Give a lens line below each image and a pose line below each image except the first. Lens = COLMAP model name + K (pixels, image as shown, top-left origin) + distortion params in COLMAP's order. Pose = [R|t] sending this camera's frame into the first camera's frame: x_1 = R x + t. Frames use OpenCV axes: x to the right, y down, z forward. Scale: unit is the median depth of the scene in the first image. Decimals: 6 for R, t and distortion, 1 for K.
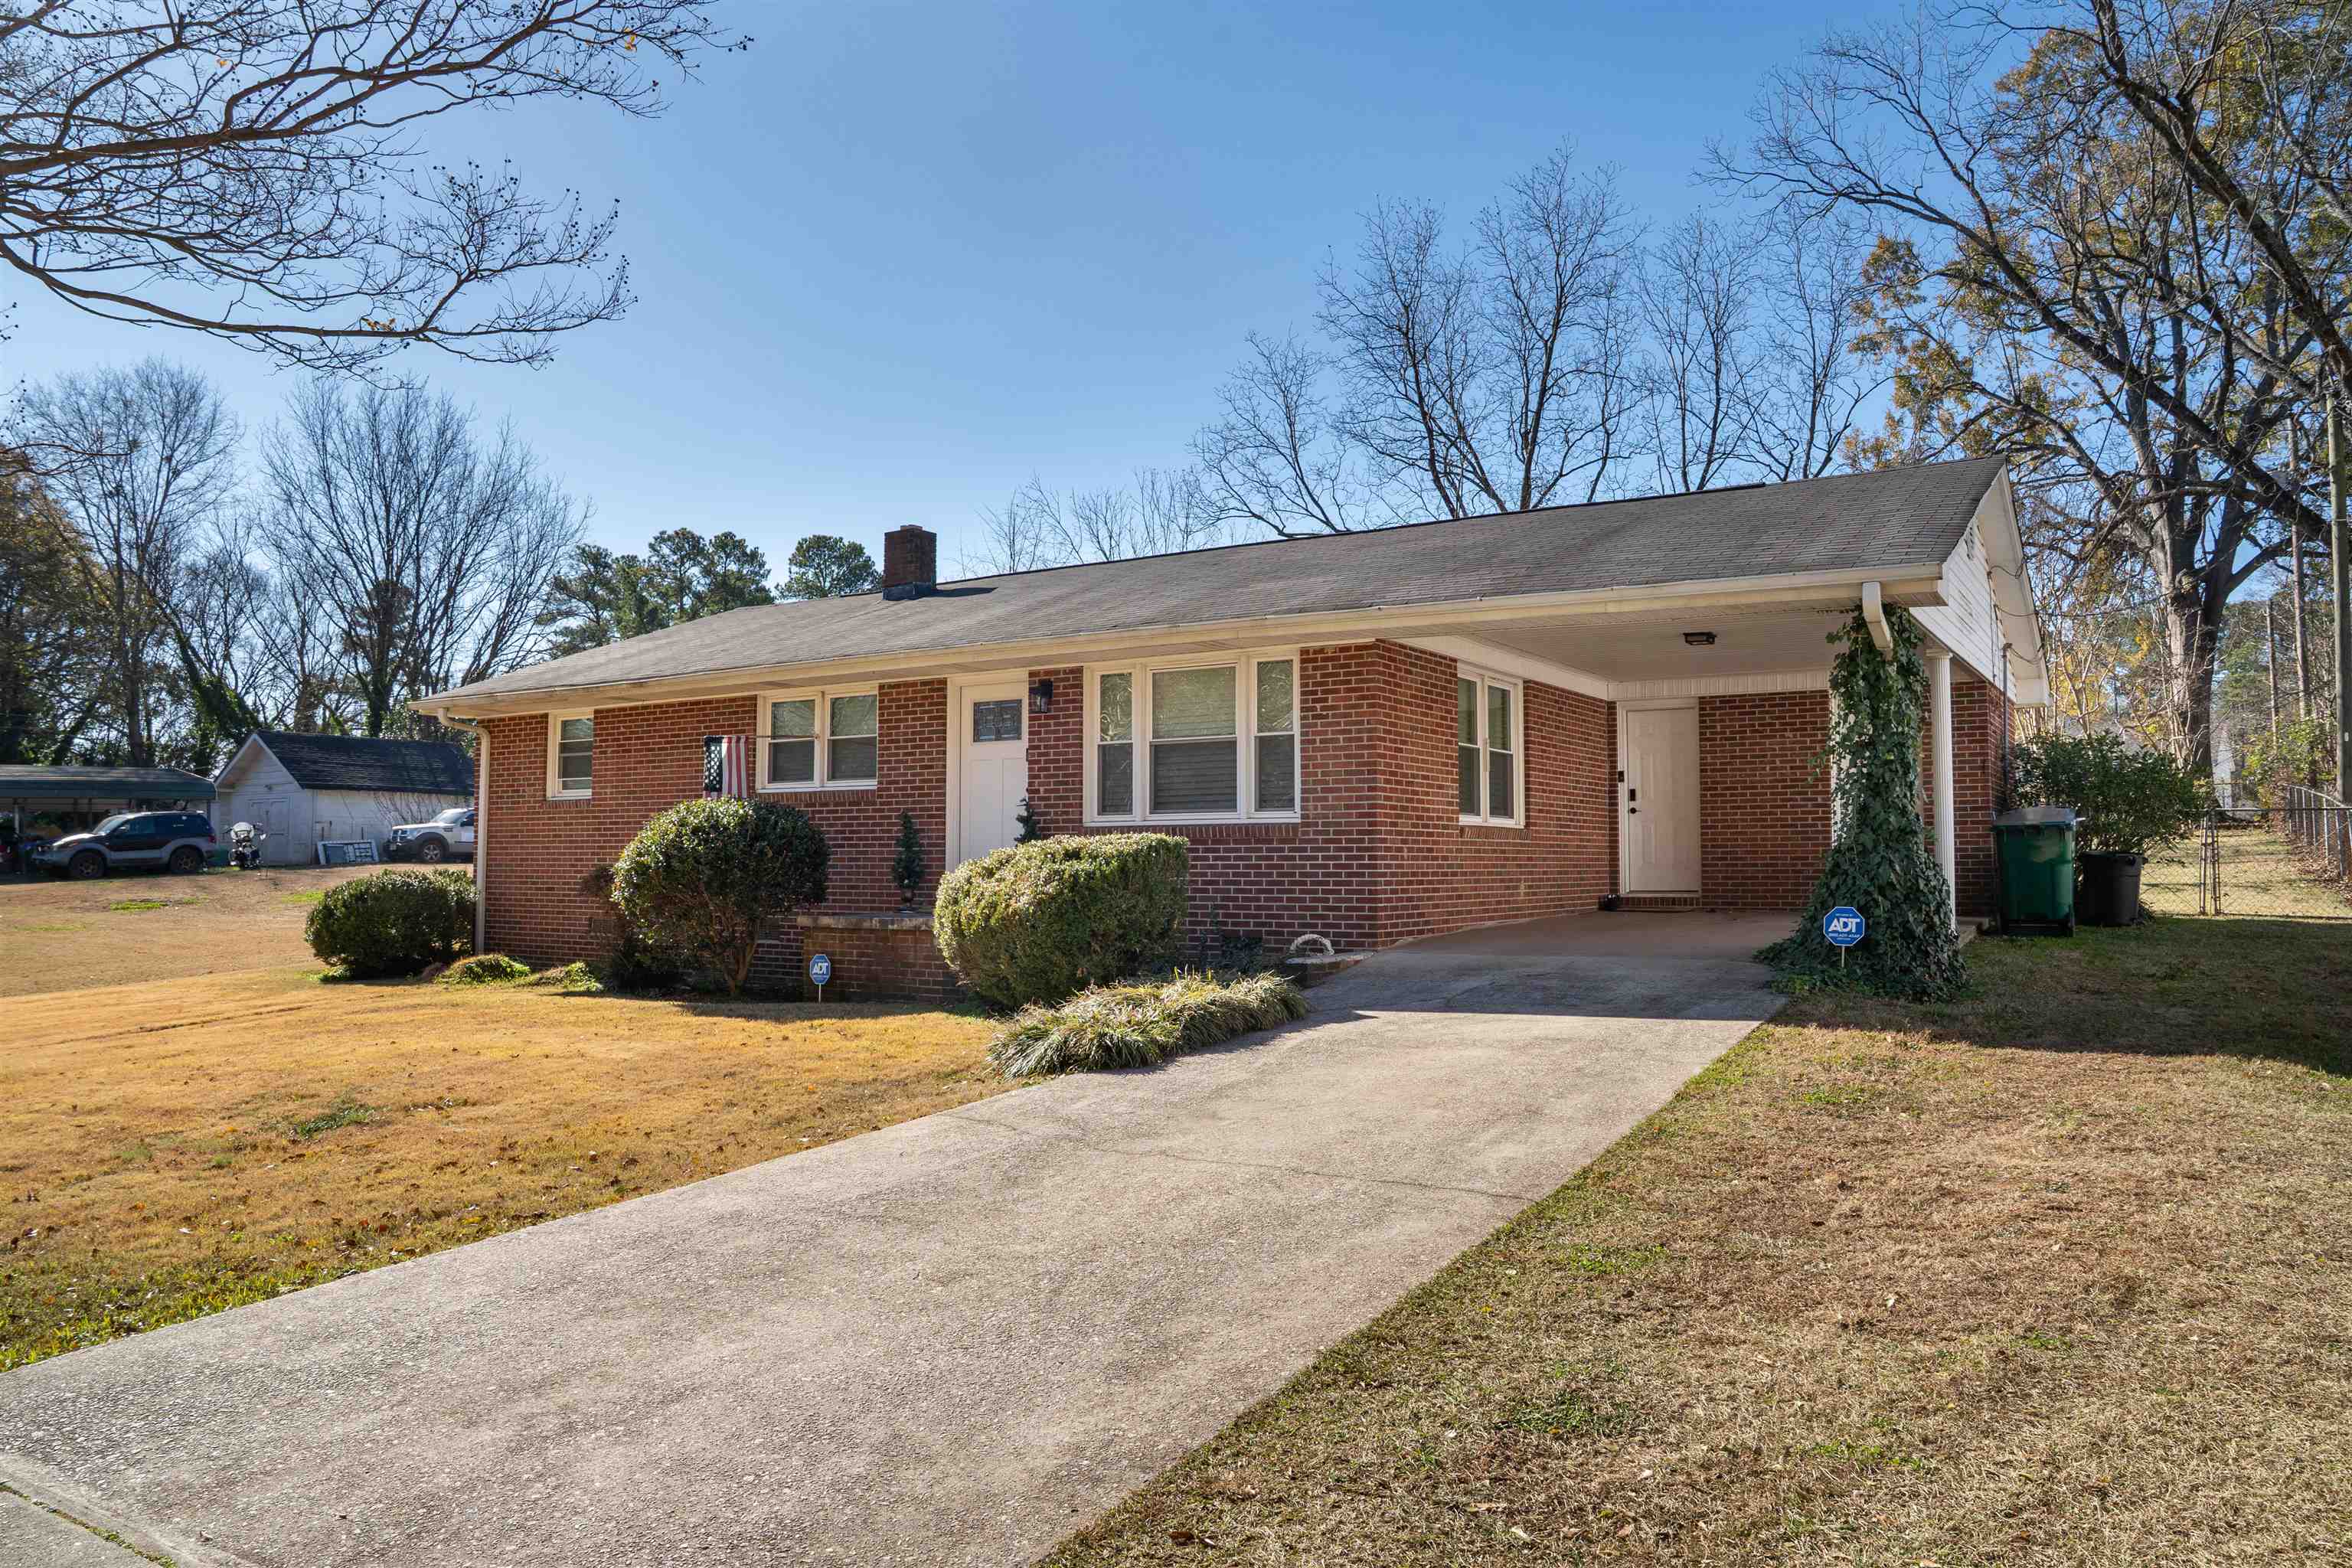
lens RADIAL K [[1627.2, 0, 1176.0], [0, 1627.2, 784.0], [0, 0, 1]] dist [-0.130992, 0.095789]
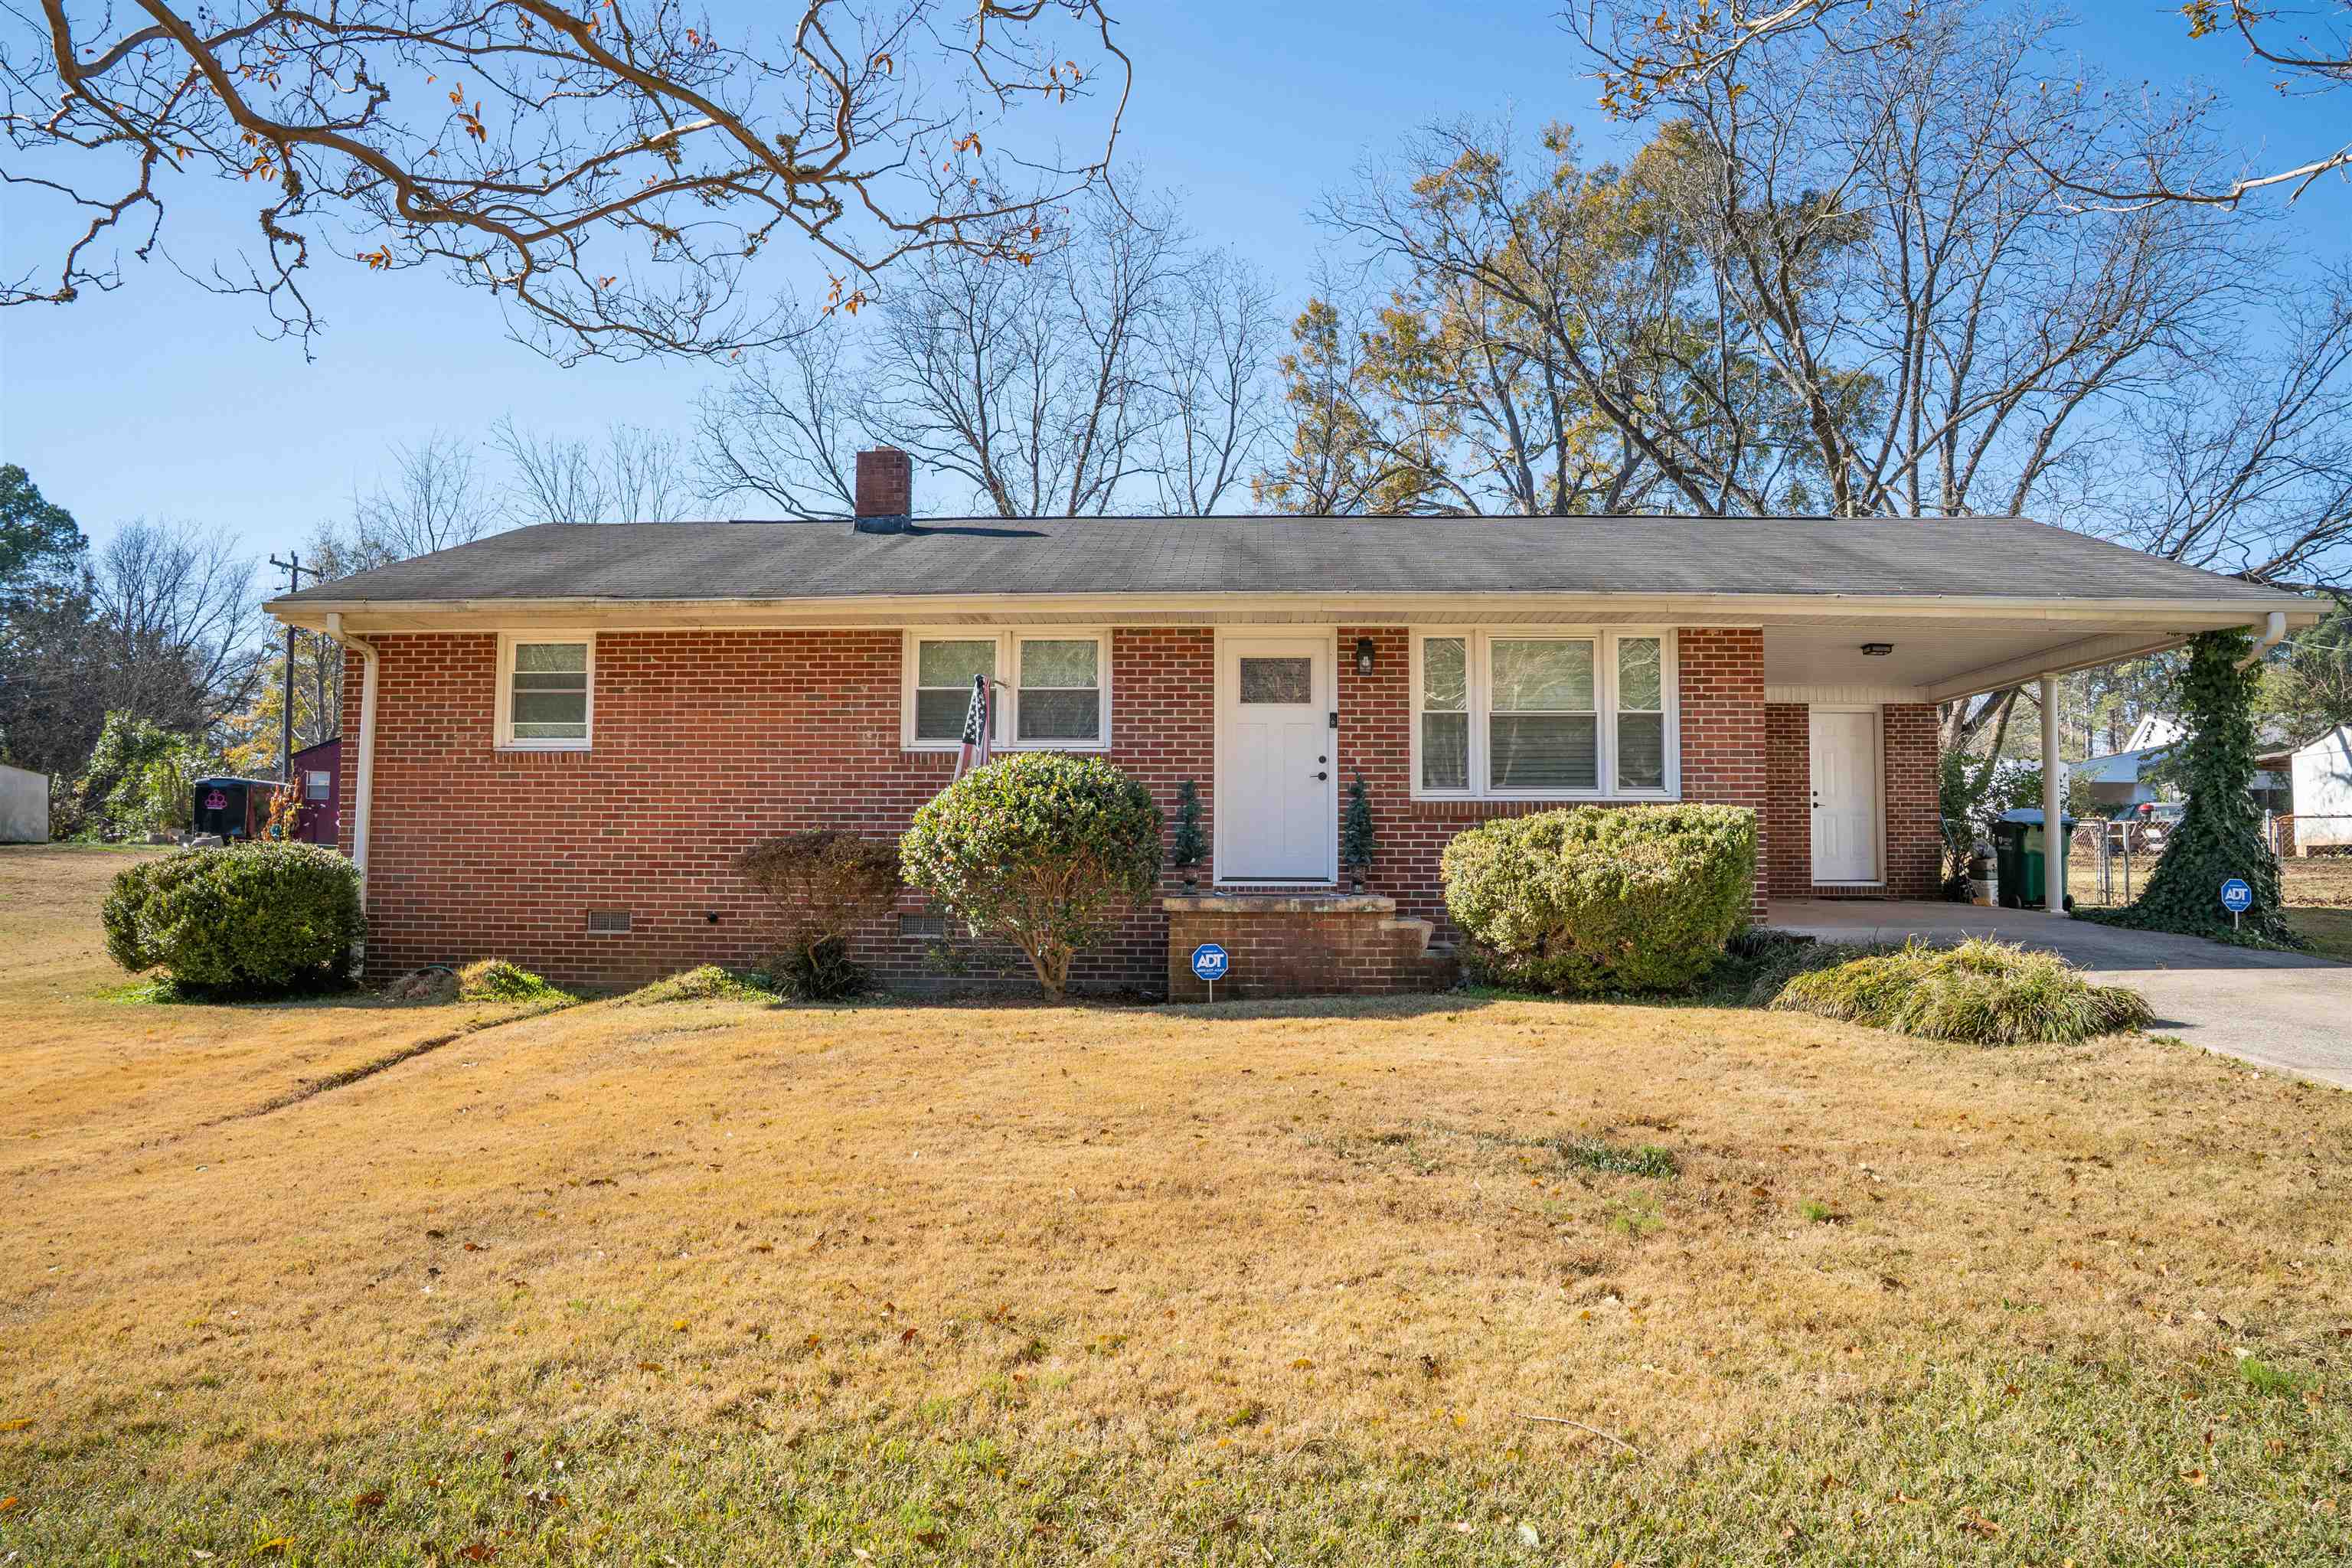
lens RADIAL K [[1635.8, 0, 1169.7], [0, 1635.8, 776.0], [0, 0, 1]] dist [-0.133662, 0.100076]
pose [[0.866616, 0.037879, 0.497535, -0.631192], [-0.031134, 0.999276, -0.021848, 0.036256], [-0.498003, 0.003444, 0.867169, 0.266824]]
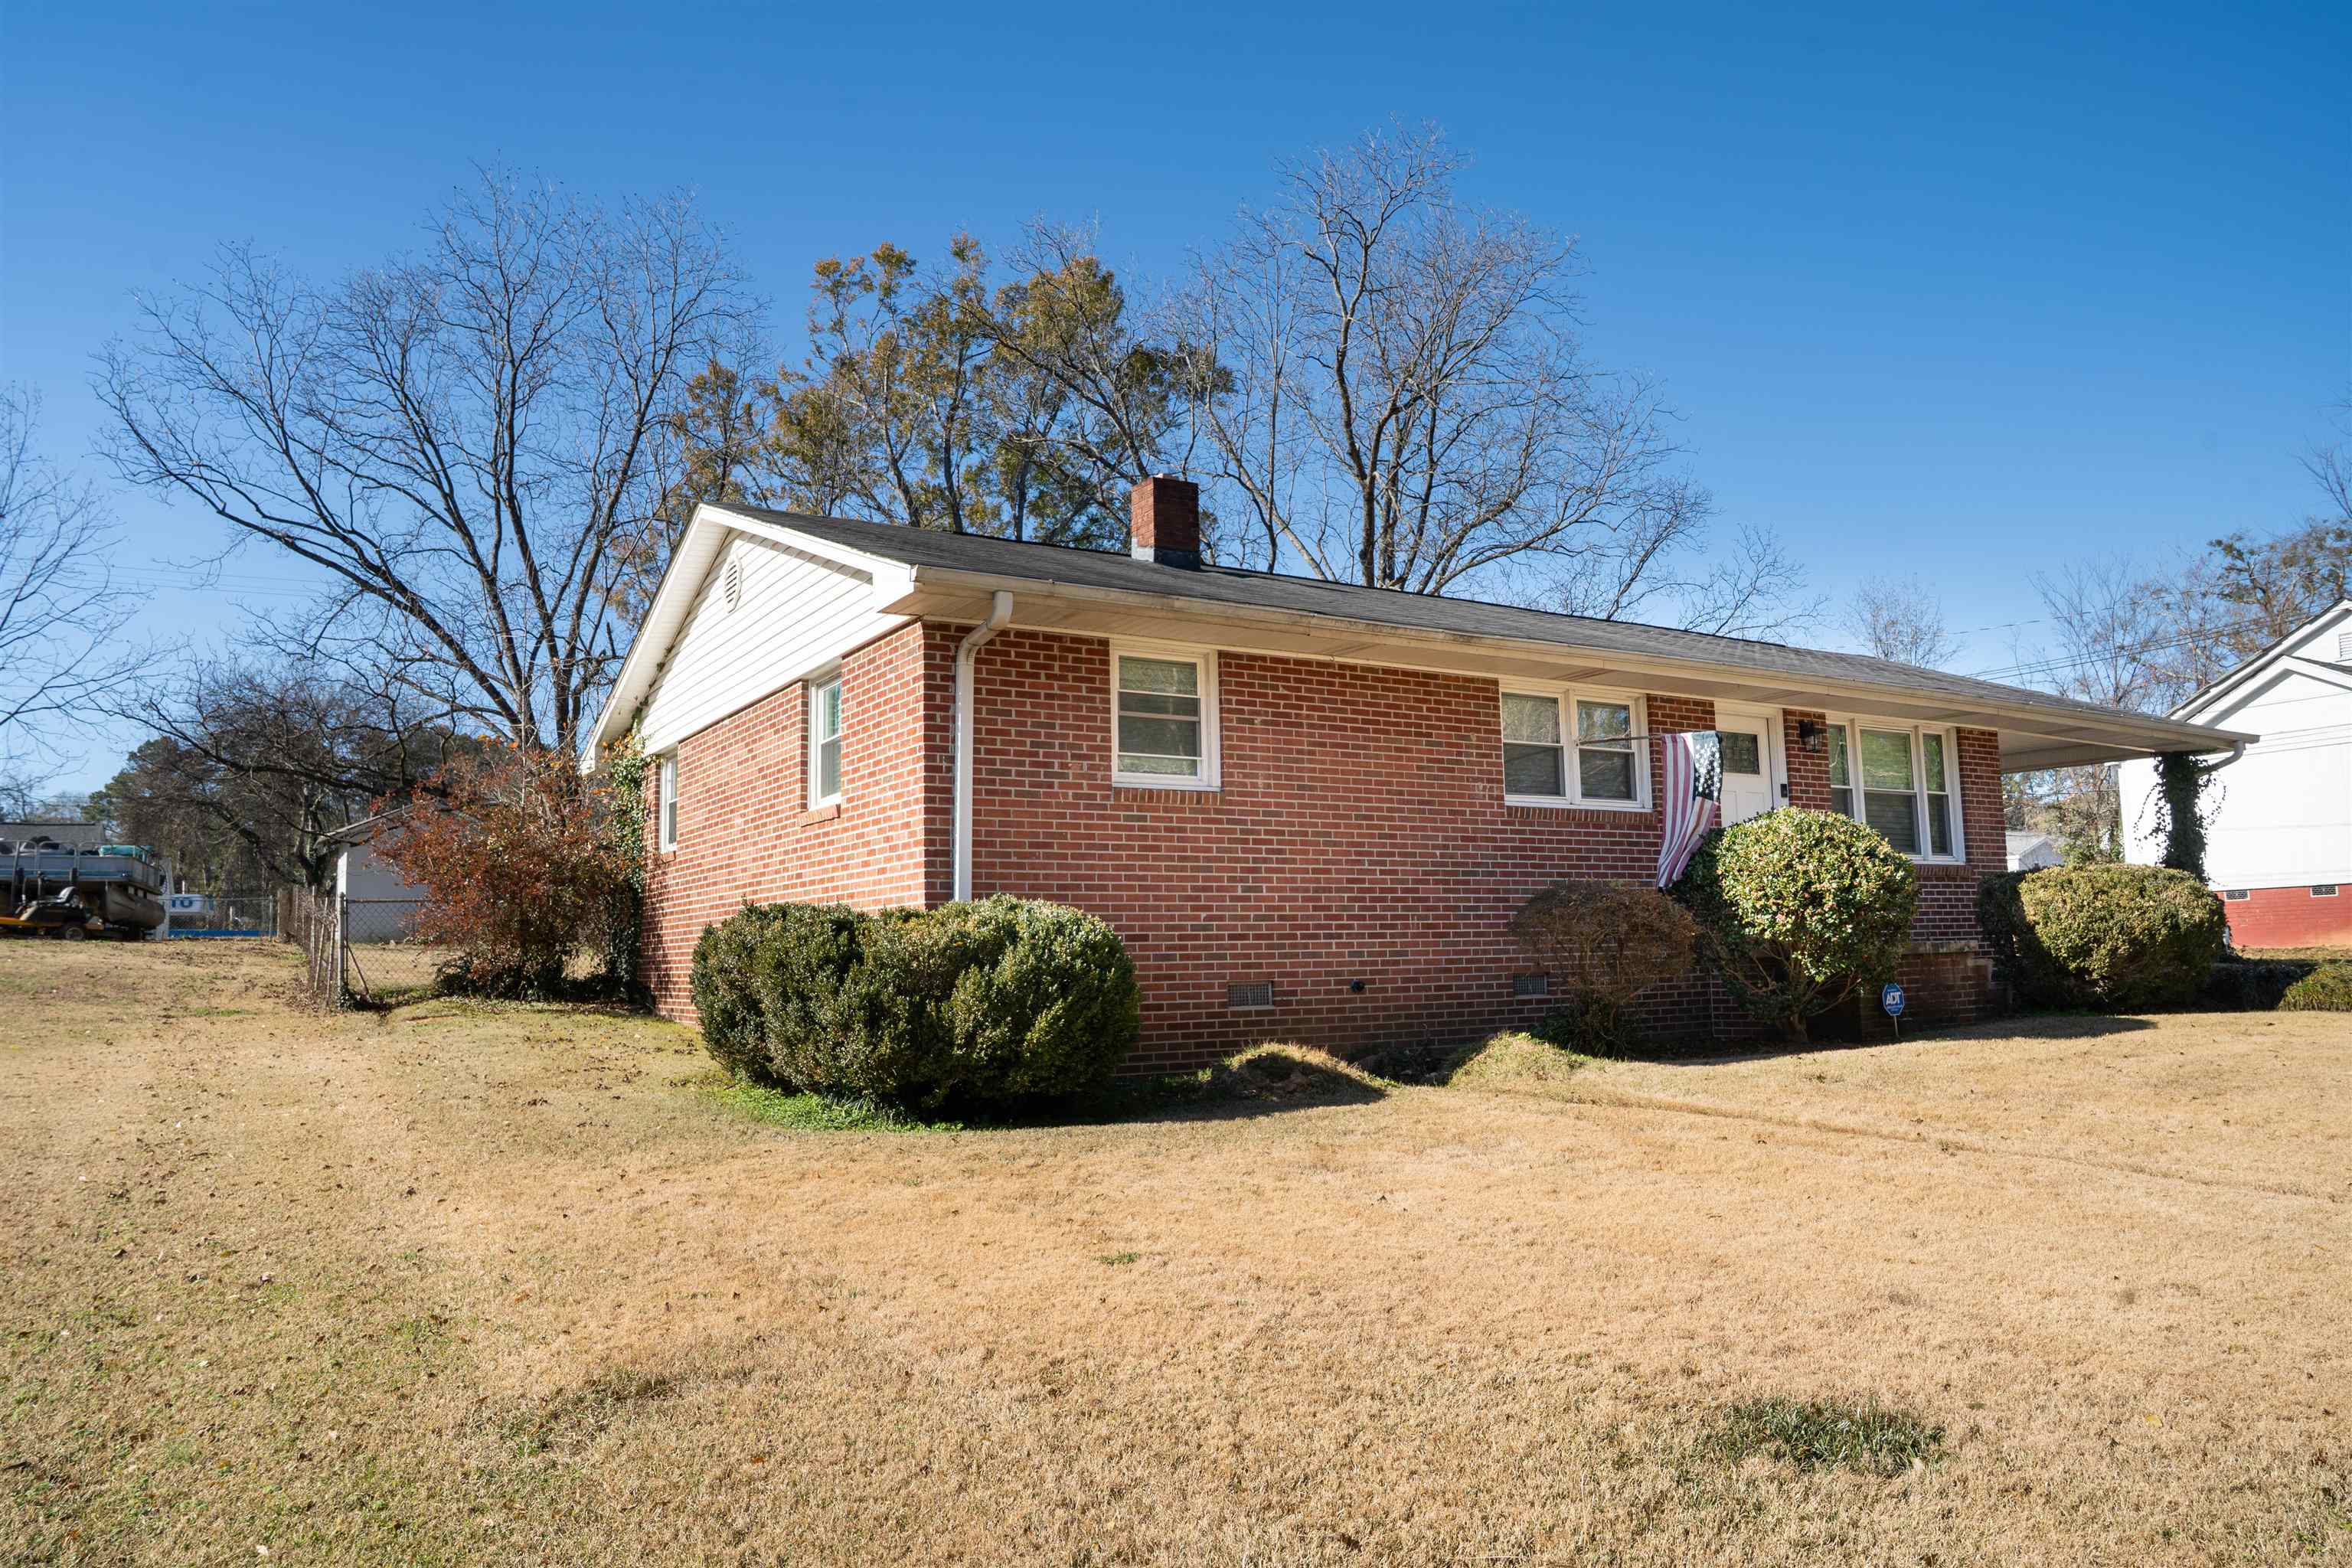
lens RADIAL K [[1635.8, 0, 1169.7], [0, 1635.8, 776.0], [0, 0, 1]] dist [-0.133662, 0.100076]
pose [[0.435616, 0.101031, 0.894445, -1.183114], [-0.023638, 0.994622, -0.100834, 0.085210], [-0.899822, 0.022782, 0.435662, 0.927632]]
